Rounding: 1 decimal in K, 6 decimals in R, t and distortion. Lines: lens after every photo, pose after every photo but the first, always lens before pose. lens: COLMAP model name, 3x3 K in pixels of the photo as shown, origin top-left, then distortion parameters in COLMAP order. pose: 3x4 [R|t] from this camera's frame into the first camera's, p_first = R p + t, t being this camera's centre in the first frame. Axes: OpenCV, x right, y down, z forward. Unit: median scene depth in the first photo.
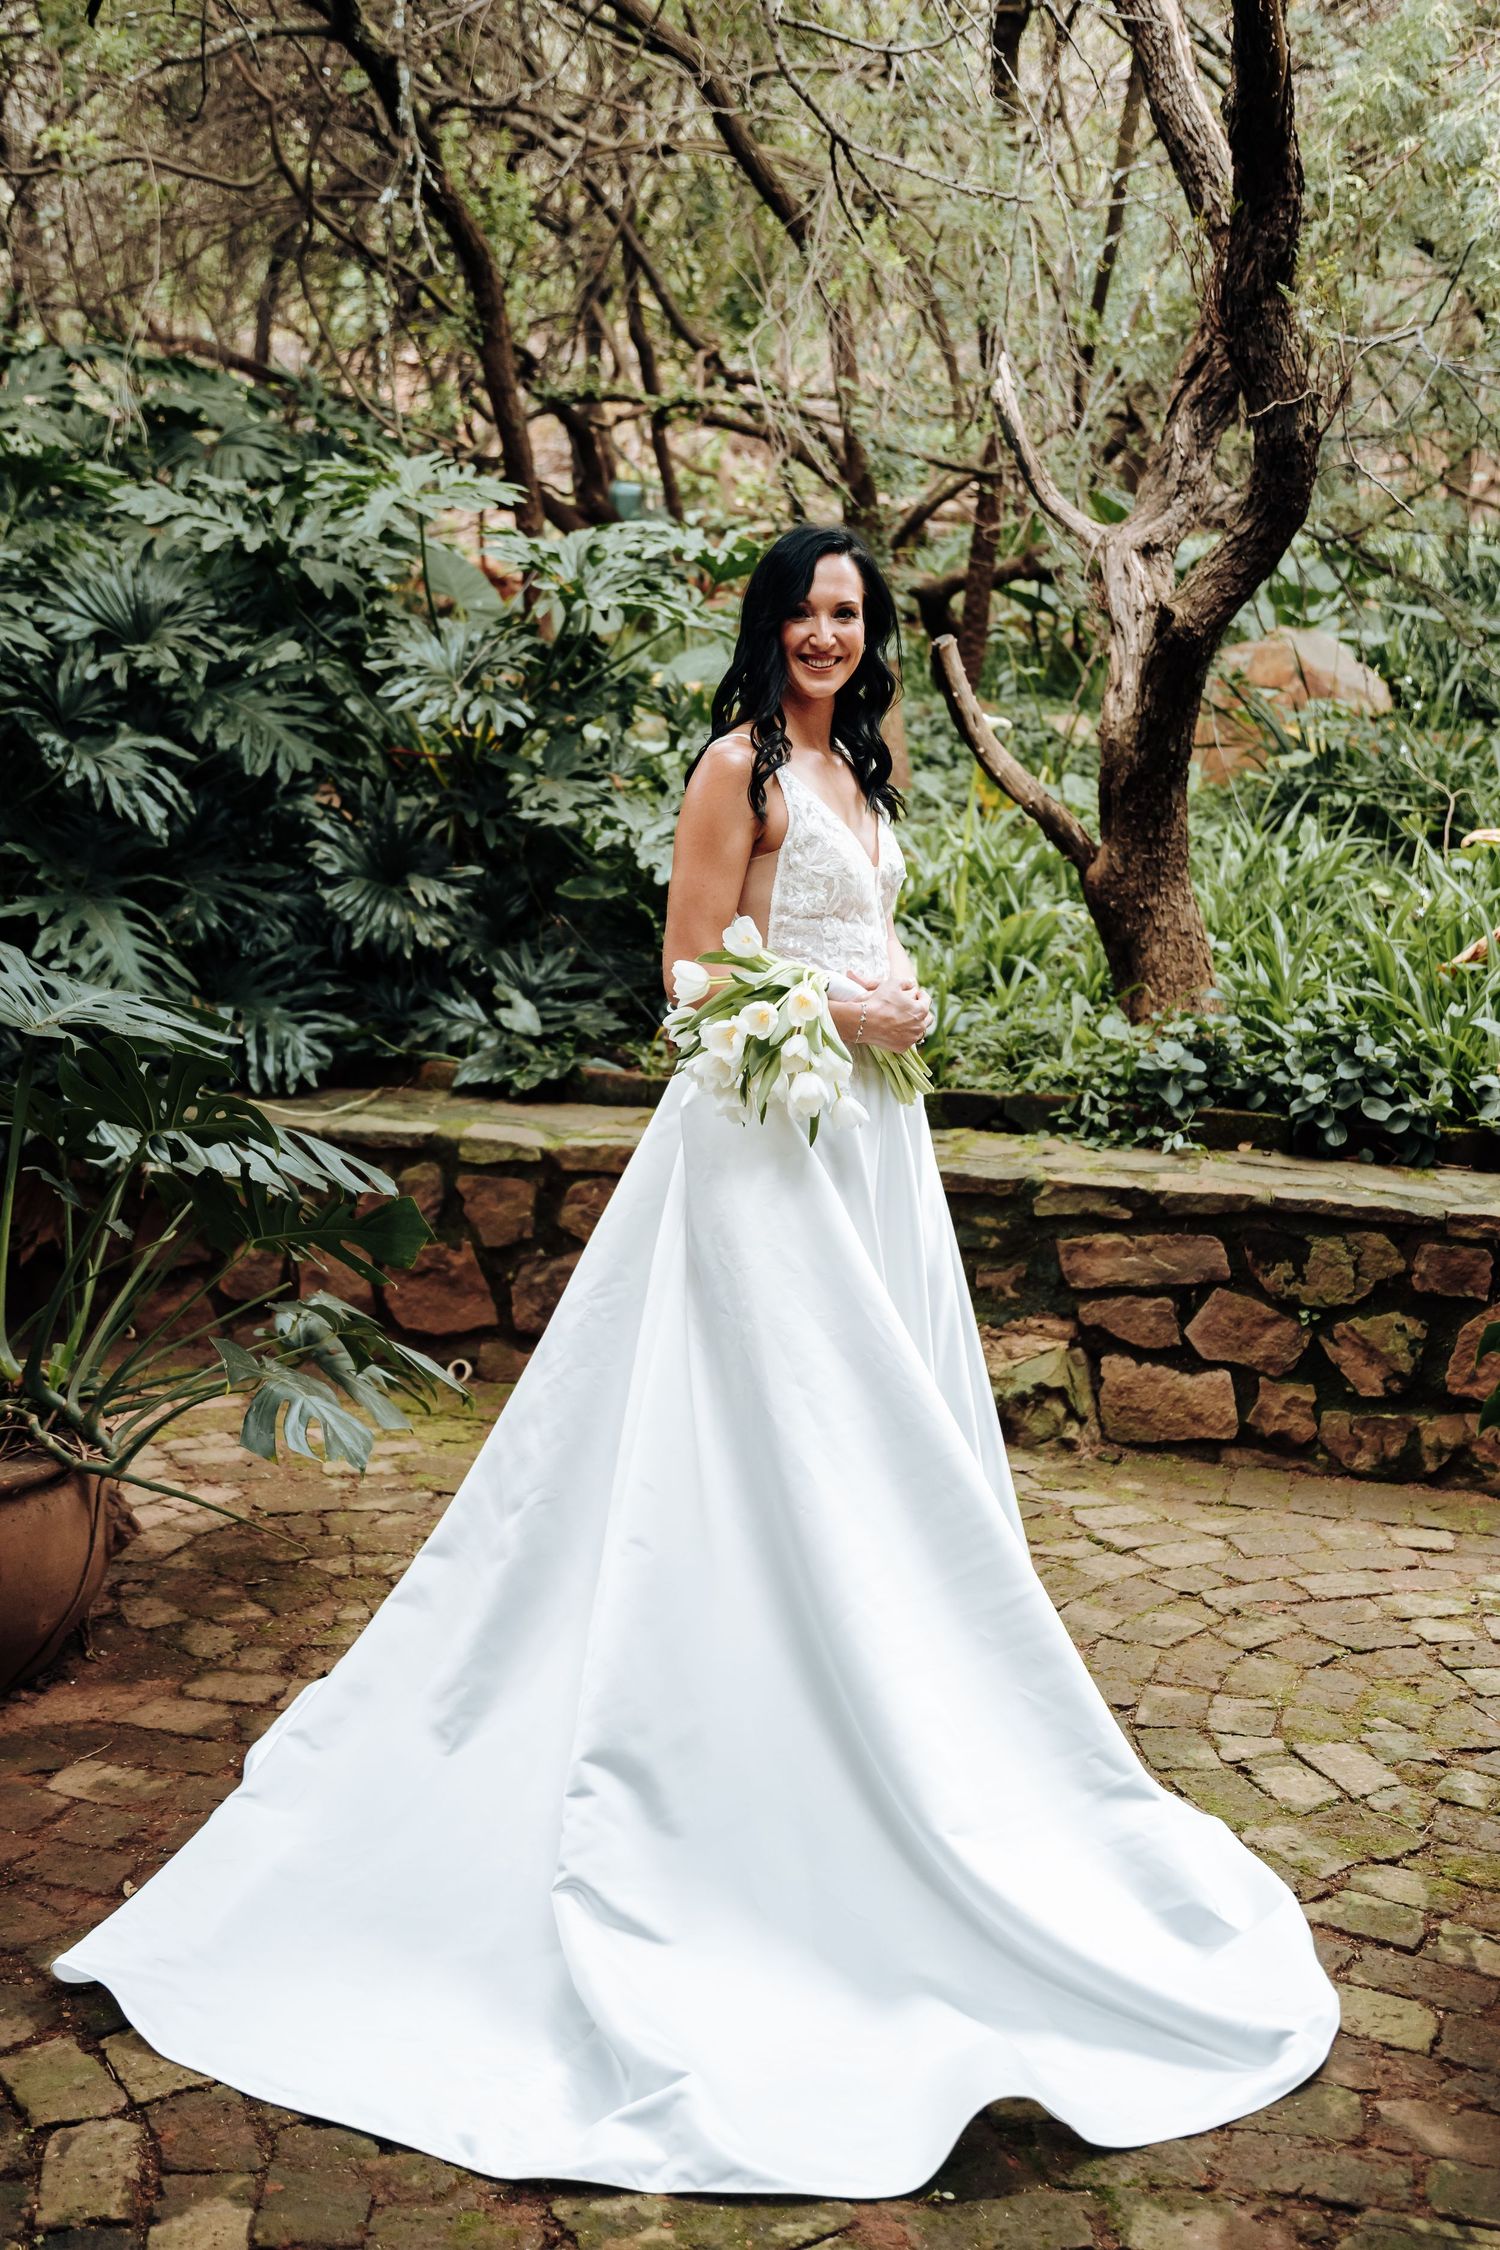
lens RADIAL K [[2142.5, 0, 749.3], [0, 2142.5, 1129.8], [0, 0, 1]] dist [-0.016190, 0.000000]
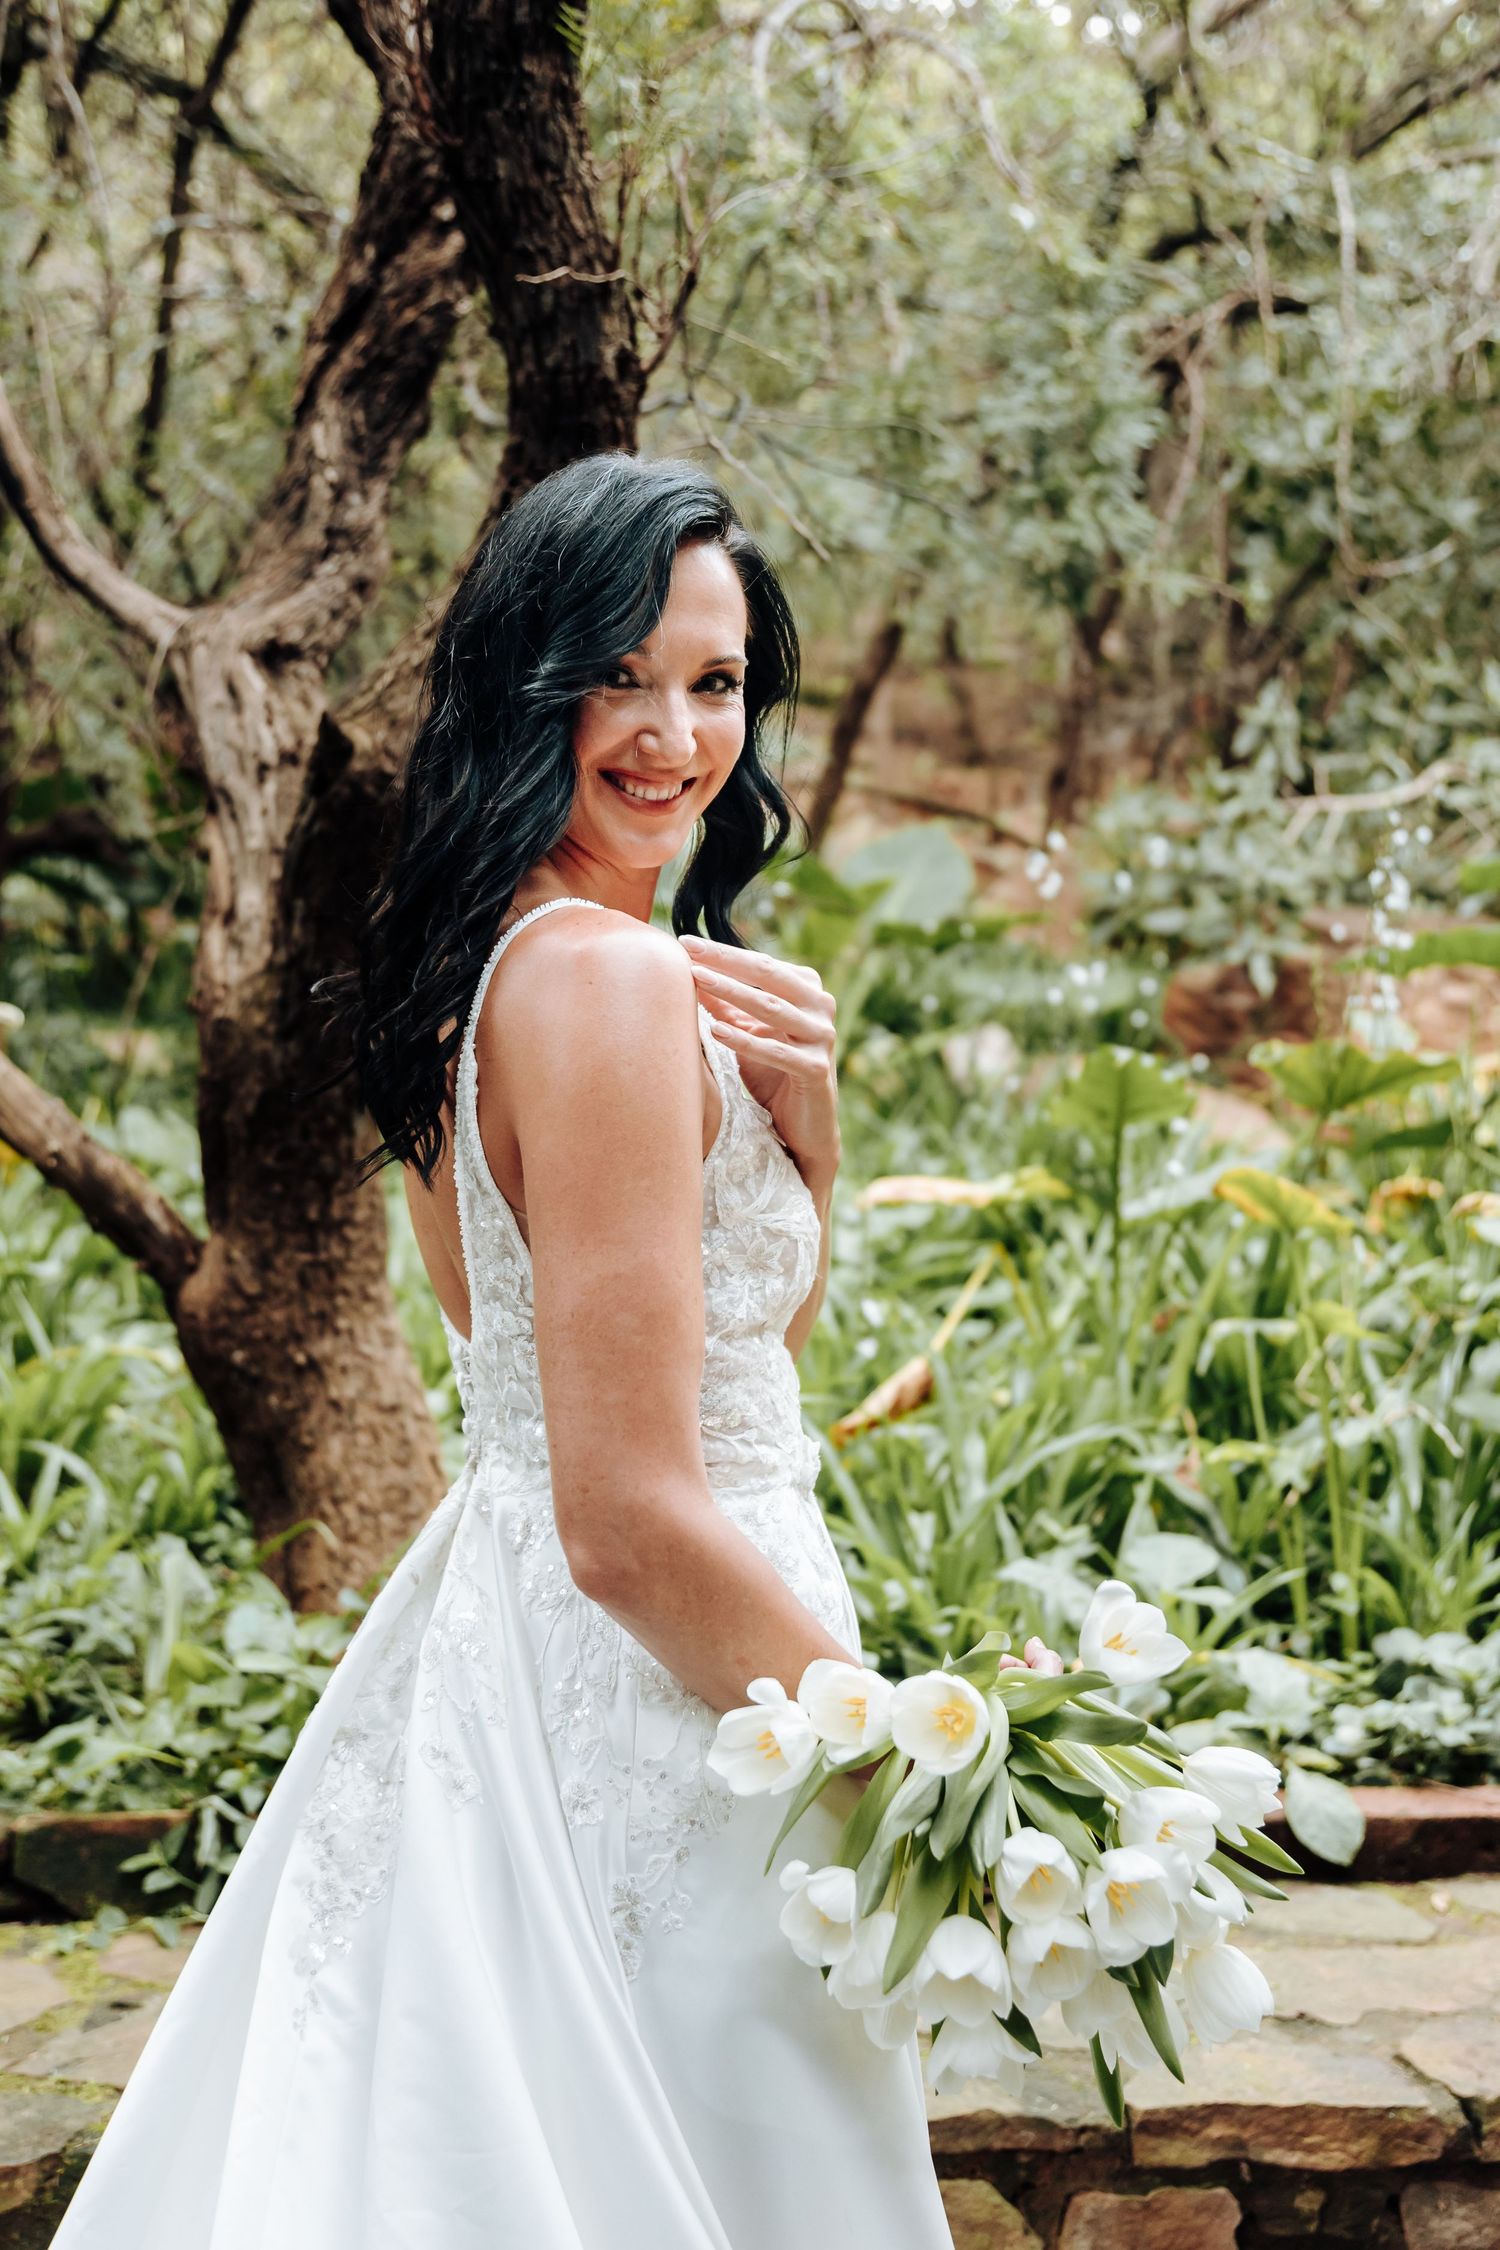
lens RADIAL K [[2202.3, 0, 754.3], [0, 2202.3, 1130.5], [0, 0, 1]] dist [0.010751, 0.000000]
pose [[0.911552, -0.020473, 0.410675, 0.073365], [0.086256, 0.986058, -0.142301, -0.075968], [-0.402036, 0.165138, 0.900609, 0.502231]]
